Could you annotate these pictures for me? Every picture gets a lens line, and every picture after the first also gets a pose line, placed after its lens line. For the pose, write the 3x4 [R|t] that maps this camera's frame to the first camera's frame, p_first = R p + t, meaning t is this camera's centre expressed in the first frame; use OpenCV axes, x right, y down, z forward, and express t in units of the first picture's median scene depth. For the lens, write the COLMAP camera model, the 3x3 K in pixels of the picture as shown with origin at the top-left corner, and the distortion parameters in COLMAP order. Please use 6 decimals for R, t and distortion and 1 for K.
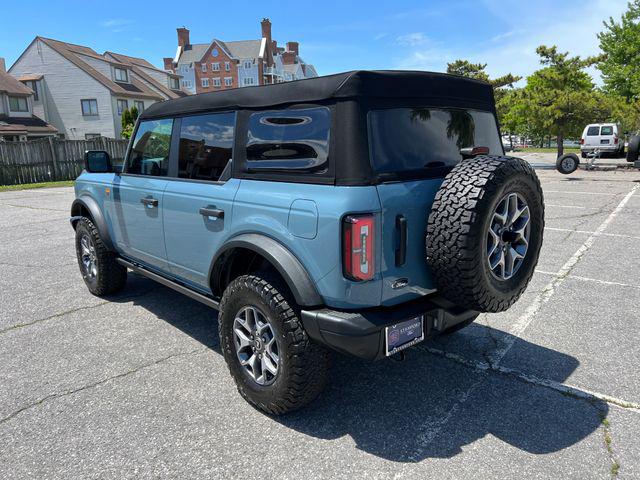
lens RADIAL K [[484.4, 0, 320.0], [0, 484.4, 240.0], [0, 0, 1]] dist [0.053527, -0.056162]
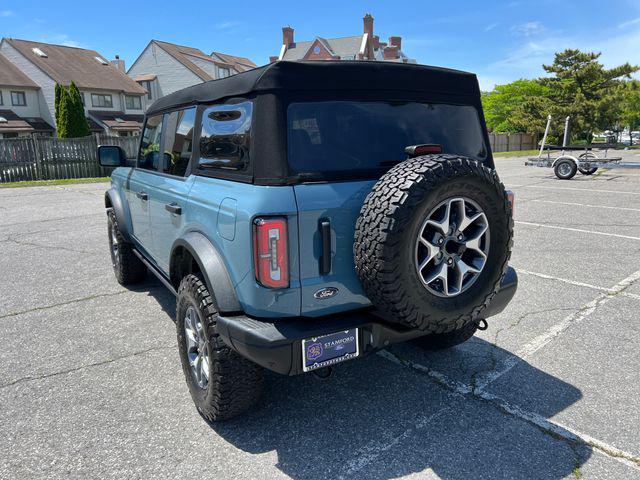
lens RADIAL K [[483.8, 0, 329.0], [0, 483.8, 237.5], [0, 0, 1]] dist [0.065082, -0.068838]
pose [[0.982562, 0.041526, -0.181241, 0.272776], [-0.040940, 0.999137, 0.006975, -0.018113], [0.181375, 0.000567, 0.983414, 0.083377]]
